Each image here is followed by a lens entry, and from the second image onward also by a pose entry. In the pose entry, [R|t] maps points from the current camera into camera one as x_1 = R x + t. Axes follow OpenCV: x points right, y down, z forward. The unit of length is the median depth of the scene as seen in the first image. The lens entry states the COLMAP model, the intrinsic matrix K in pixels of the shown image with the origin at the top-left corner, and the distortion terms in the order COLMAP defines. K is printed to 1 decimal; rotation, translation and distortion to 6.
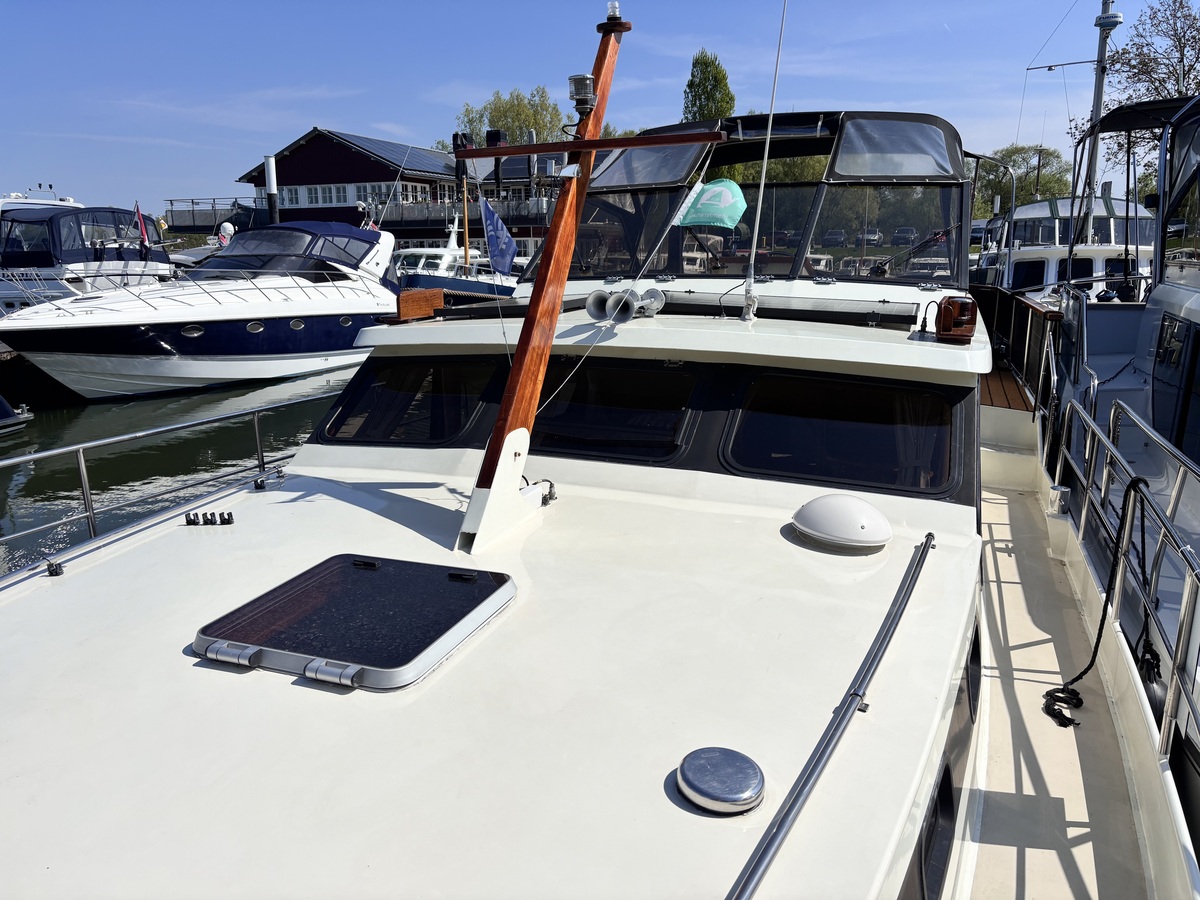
lens RADIAL K [[929.7, 0, 575.9], [0, 929.7, 446.4], [0, 0, 1]] dist [-0.004101, -0.010765]
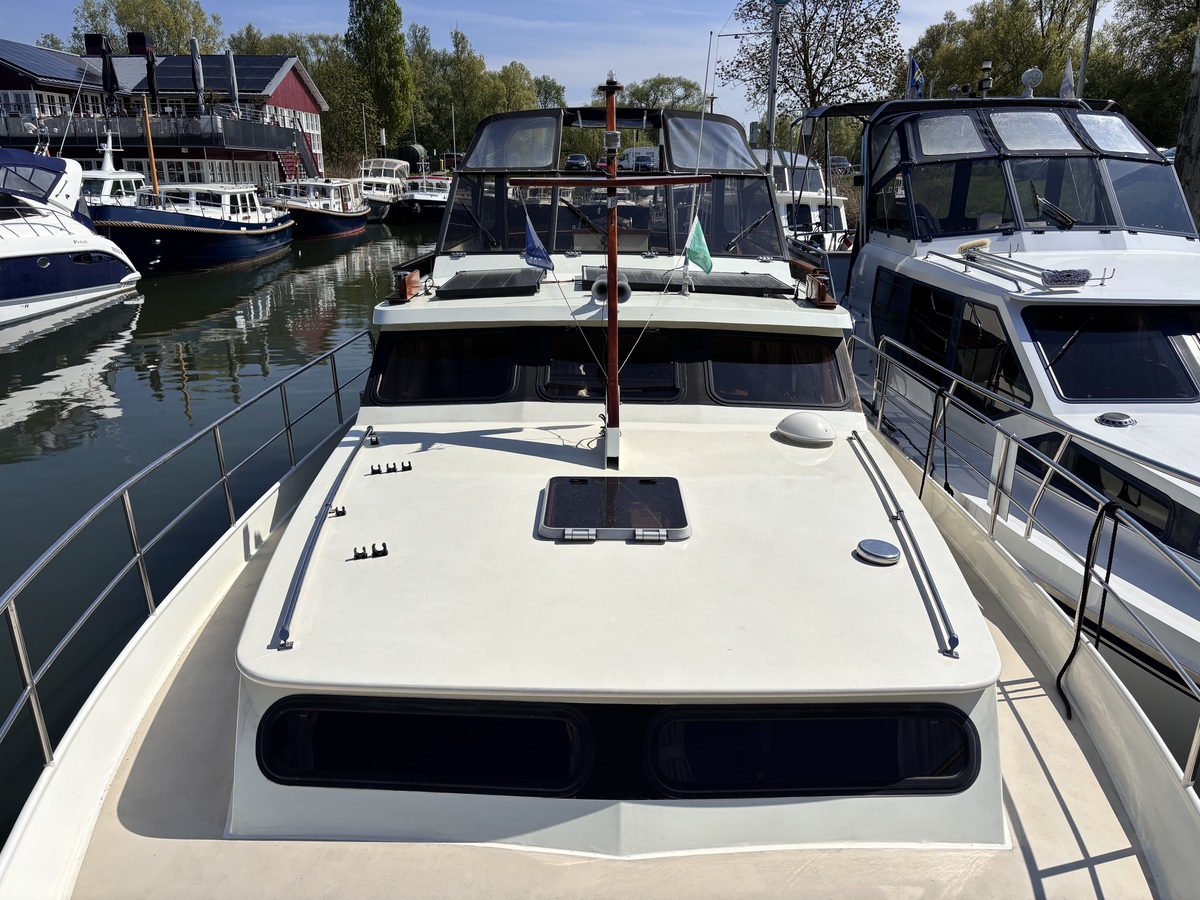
lens RADIAL K [[921.7, 0, 598.7], [0, 921.7, 456.4], [0, 0, 1]] dist [0.088282, -0.122990]
pose [[0.927222, -0.099830, 0.360961, -0.087782], [0.065014, 0.992091, 0.107373, -0.009360], [-0.368825, -0.076091, 0.926379, -0.053586]]
